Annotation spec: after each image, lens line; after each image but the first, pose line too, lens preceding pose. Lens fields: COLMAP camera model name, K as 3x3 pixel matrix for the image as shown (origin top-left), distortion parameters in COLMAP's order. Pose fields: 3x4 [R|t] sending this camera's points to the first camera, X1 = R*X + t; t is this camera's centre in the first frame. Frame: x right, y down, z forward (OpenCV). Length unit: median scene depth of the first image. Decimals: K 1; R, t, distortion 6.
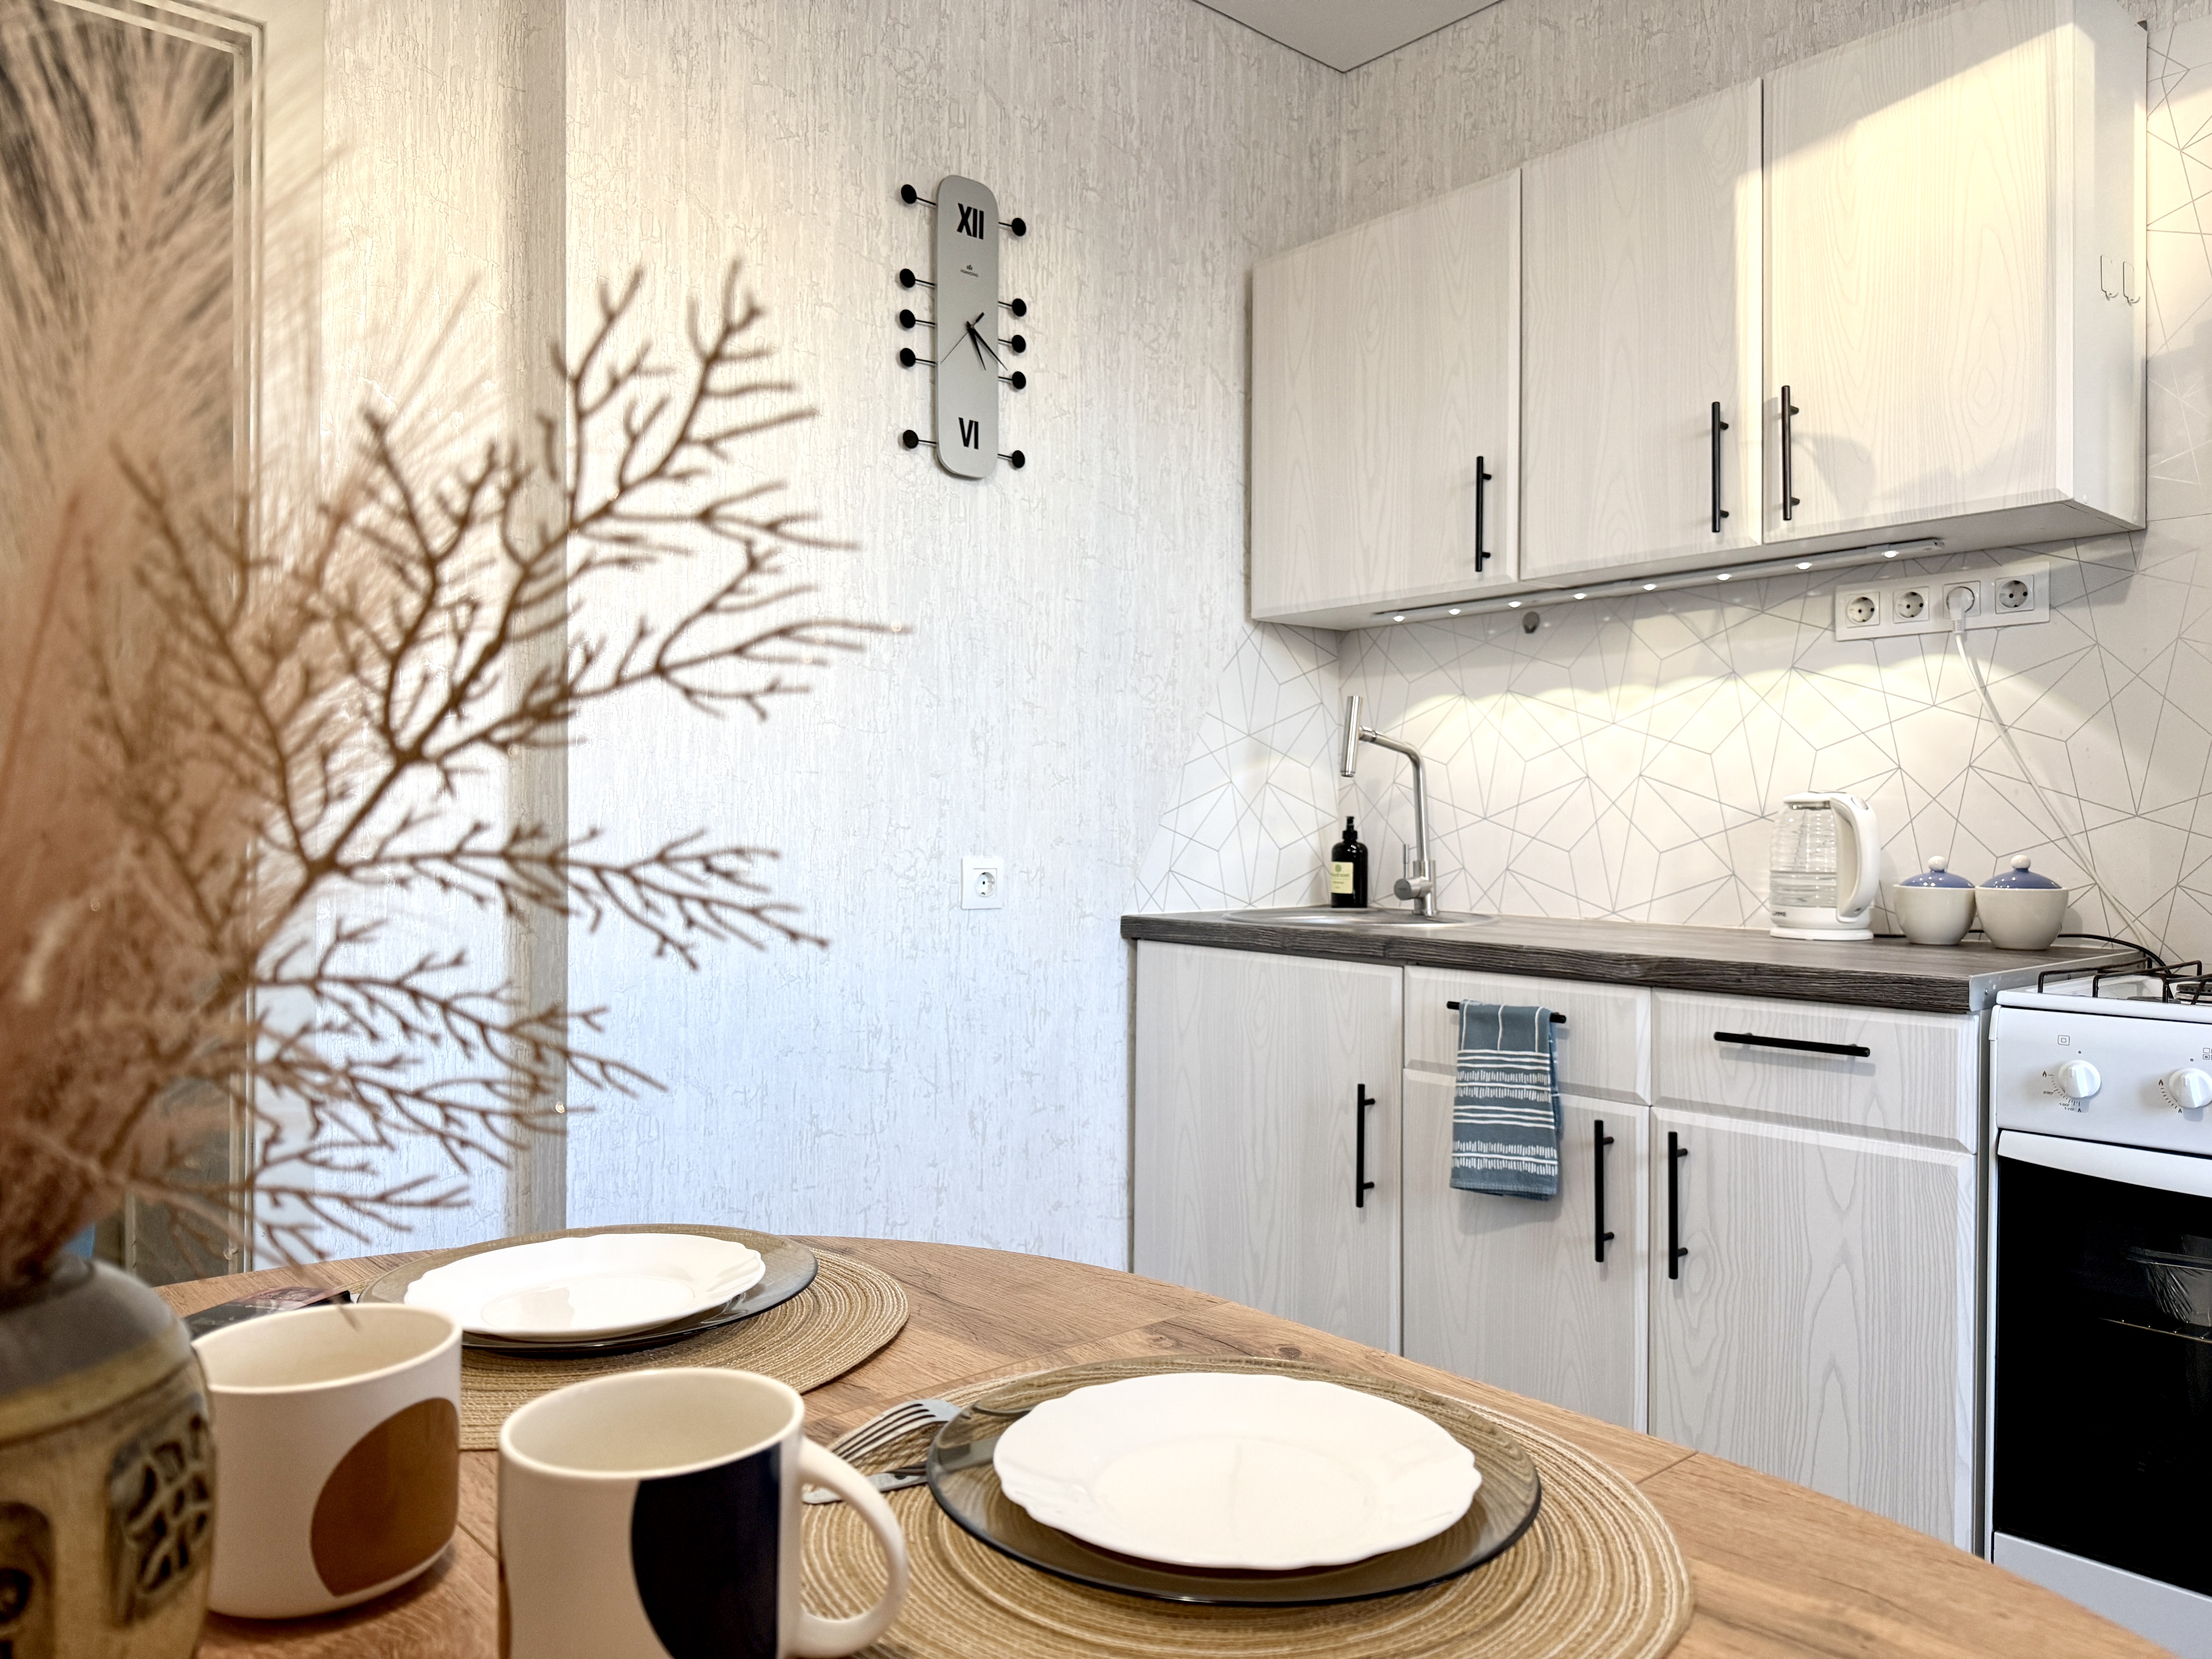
lens RADIAL K [[1551.2, 0, 1106.0], [0, 1551.2, 829.5], [0, 0, 1]] dist [0.001279, -0.112770]
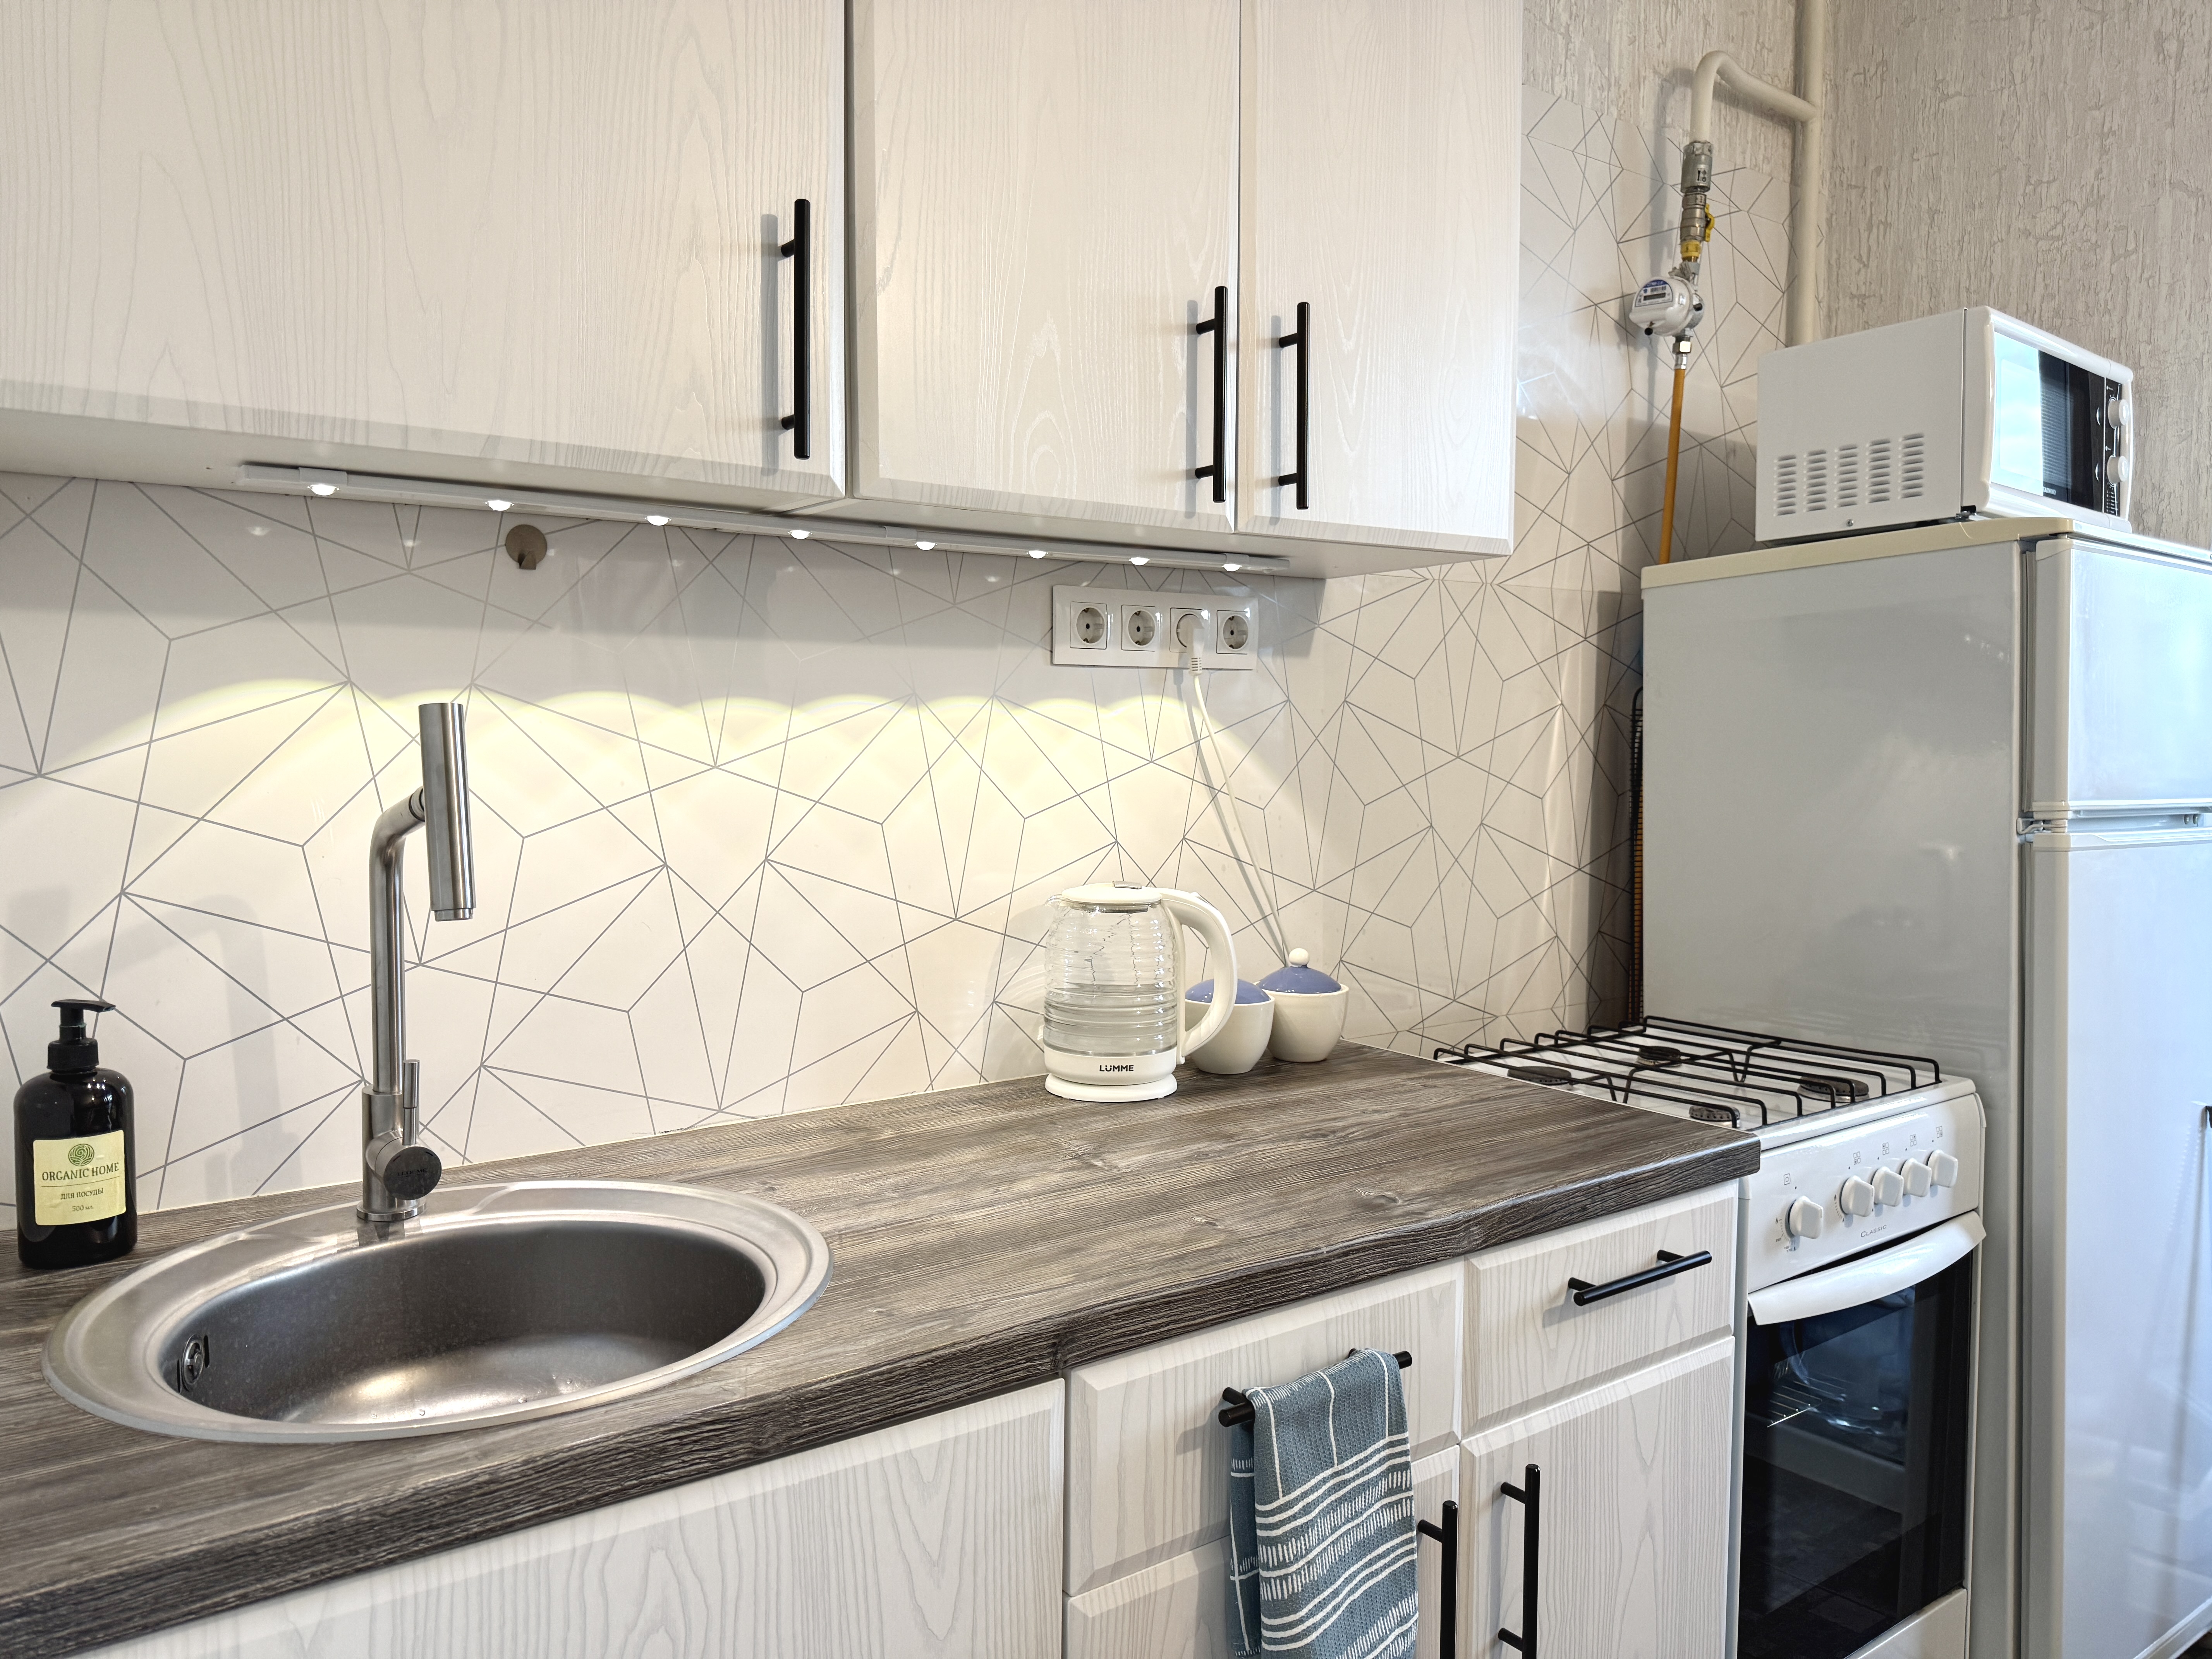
lens RADIAL K [[1544.7, 0, 1106.0], [0, 1544.7, 829.5], [0, 0, 1]] dist [0.028894, -0.000231]
pose [[0.074685, -0.060488, 0.995371, -0.247914], [-0.003999, 0.998132, 0.060956, -0.097245], [-0.997199, -0.008533, 0.074304, 0.999685]]
